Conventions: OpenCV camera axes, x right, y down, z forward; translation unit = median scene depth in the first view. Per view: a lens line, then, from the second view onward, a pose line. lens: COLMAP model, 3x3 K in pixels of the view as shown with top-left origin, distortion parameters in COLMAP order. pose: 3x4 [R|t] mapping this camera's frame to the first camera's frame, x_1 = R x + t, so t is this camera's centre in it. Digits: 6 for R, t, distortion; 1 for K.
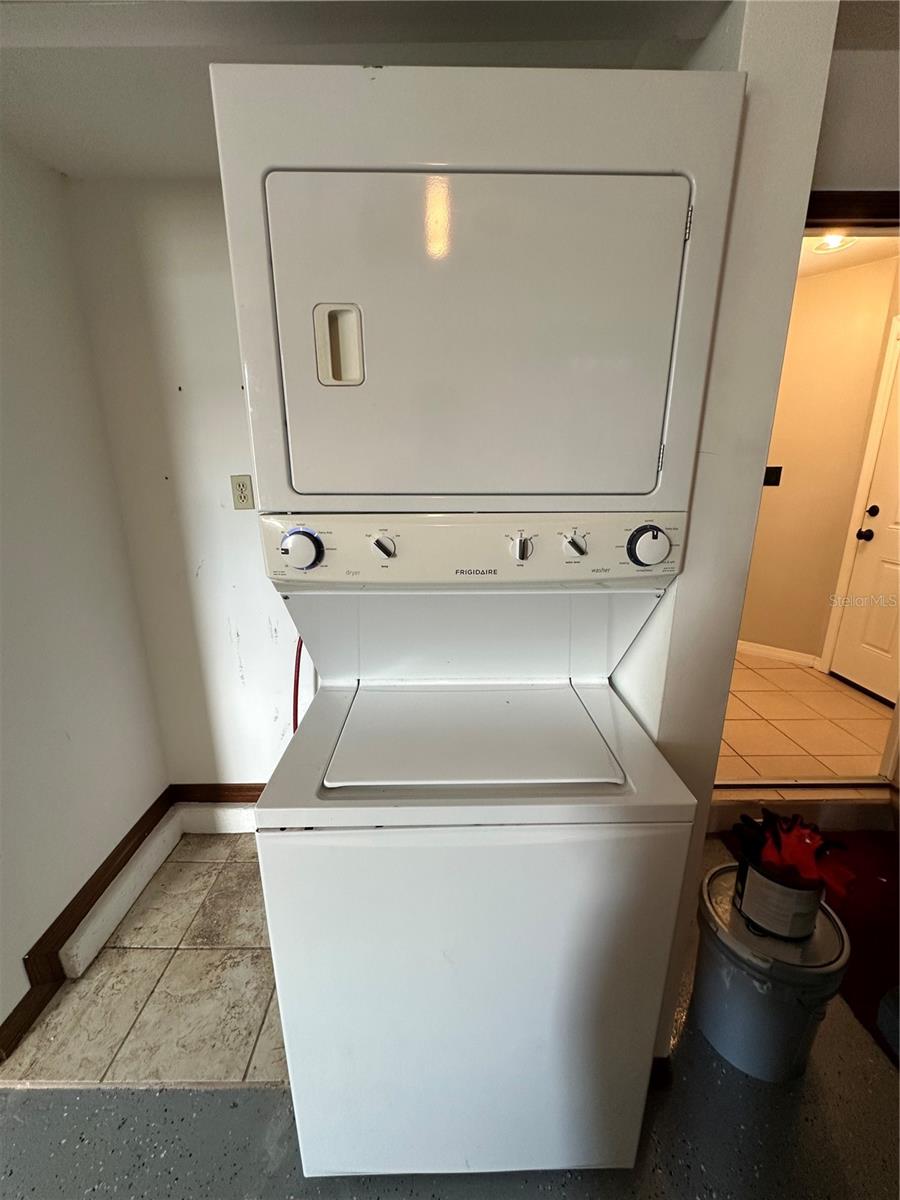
lens RADIAL K [[482.4, 0, 449.2], [0, 482.4, 601.9], [0, 0, 1]] dist [0.000364, 0.001779]
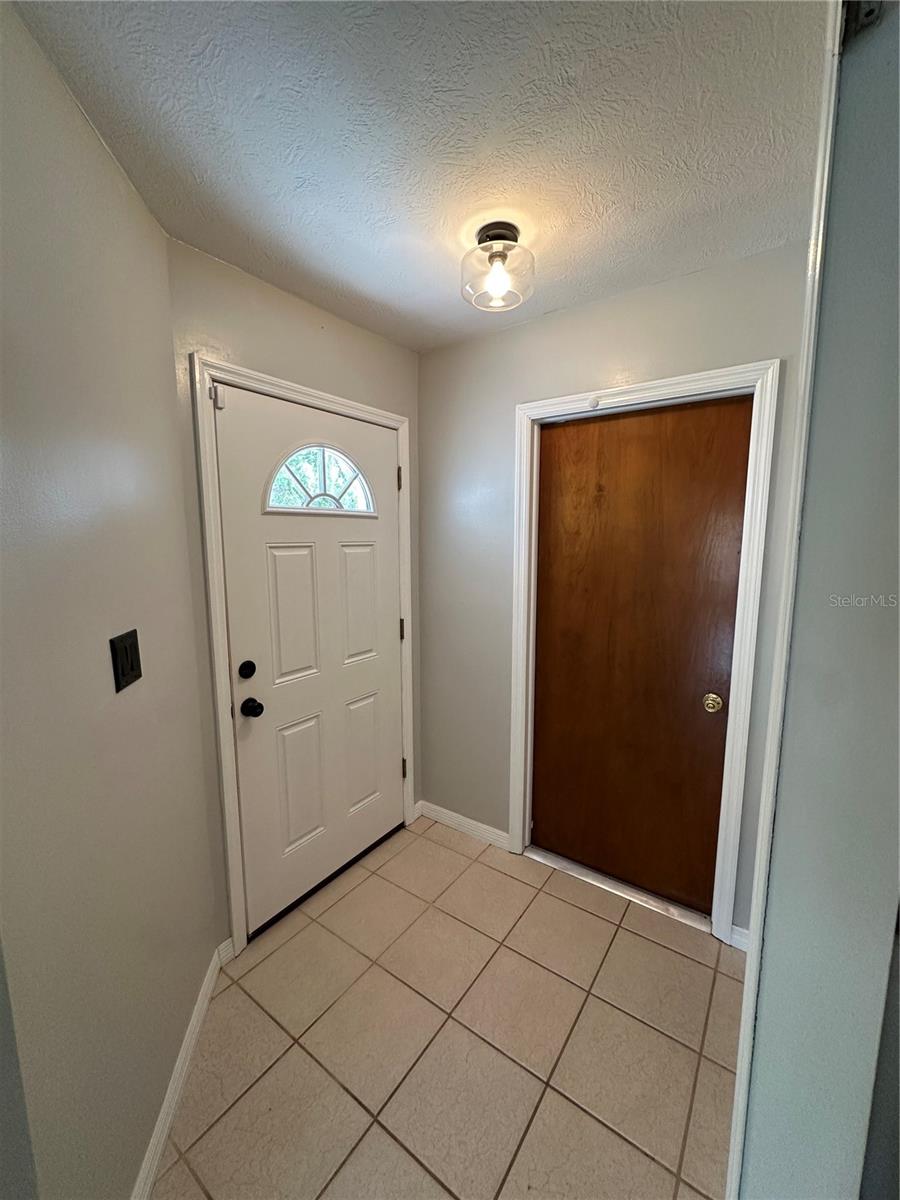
lens RADIAL K [[482.4, 0, 443.8], [0, 482.4, 605.0], [0, 0, 1]] dist [0.000364, 0.001779]
pose [[-0.807488, -0.073243, 0.585319, 0.310839], [0.157894, 0.929218, 0.334102, -0.429881], [-0.568359, 0.362201, -0.738768, 1.274466]]
